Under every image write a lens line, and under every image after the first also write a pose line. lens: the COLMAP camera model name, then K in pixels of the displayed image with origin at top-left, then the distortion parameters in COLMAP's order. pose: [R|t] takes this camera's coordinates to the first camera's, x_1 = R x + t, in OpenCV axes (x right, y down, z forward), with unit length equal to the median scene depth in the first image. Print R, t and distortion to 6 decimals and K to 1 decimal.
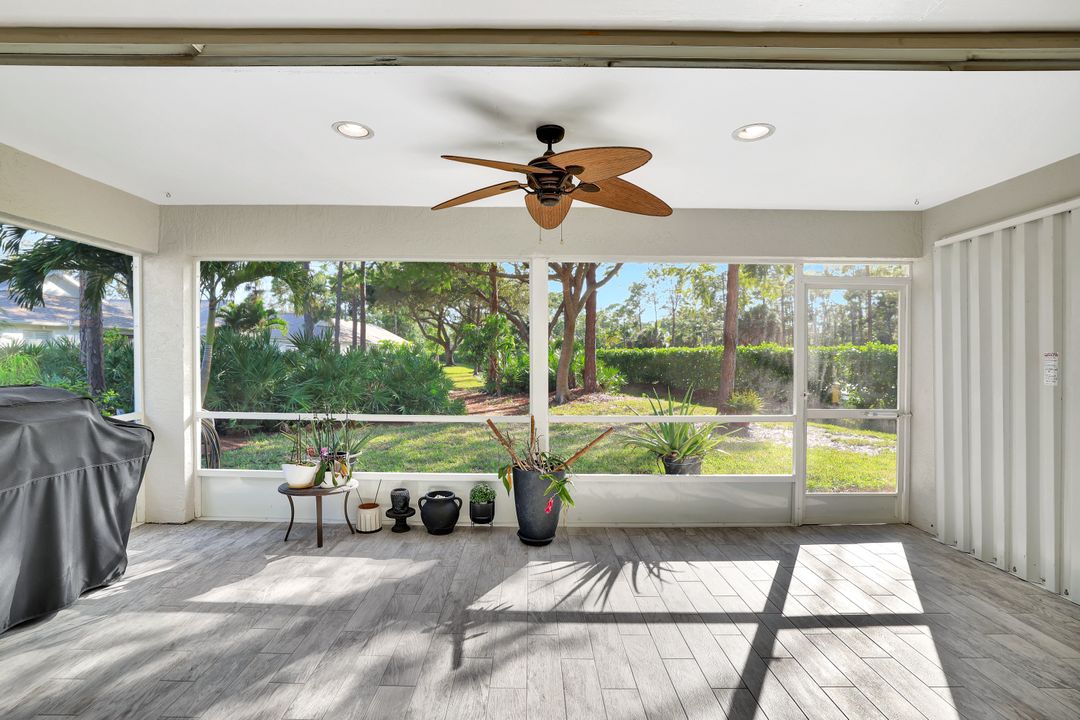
lens RADIAL K [[485.6, 0, 531.6], [0, 485.6, 353.5], [0, 0, 1]] dist [-0.028606, 0.001606]
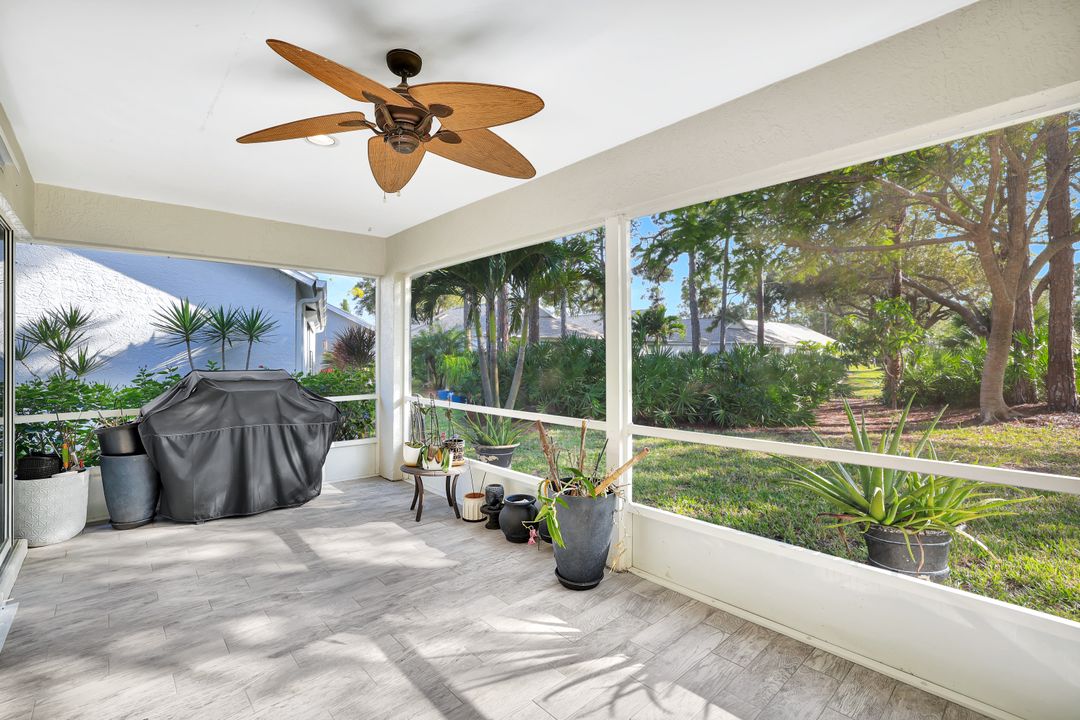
lens RADIAL K [[485.6, 0, 542.3], [0, 485.6, 359.4], [0, 0, 1]] dist [-0.028606, 0.001606]
pose [[0.672099, -0.007545, -0.740423, 0.515501], [0.010358, 0.999946, -0.000787, 0.031151], [0.740389, -0.007141, 0.672141, 0.420927]]
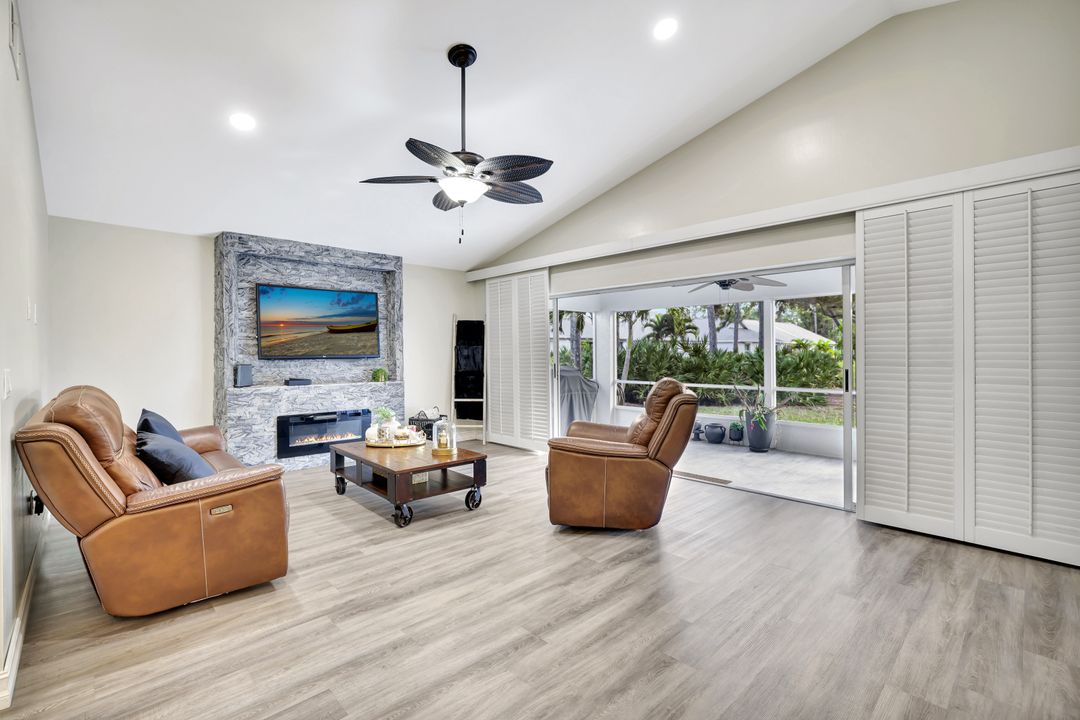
lens RADIAL K [[485.6, 0, 537.3], [0, 485.6, 356.6], [0, 0, 1]] dist [-0.028606, 0.001606]
pose [[0.682161, -0.004496, -0.731188, 0.760389], [0.009389, 0.999953, 0.002610, 0.001612], [0.731142, -0.008645, 0.682171, -0.871175]]
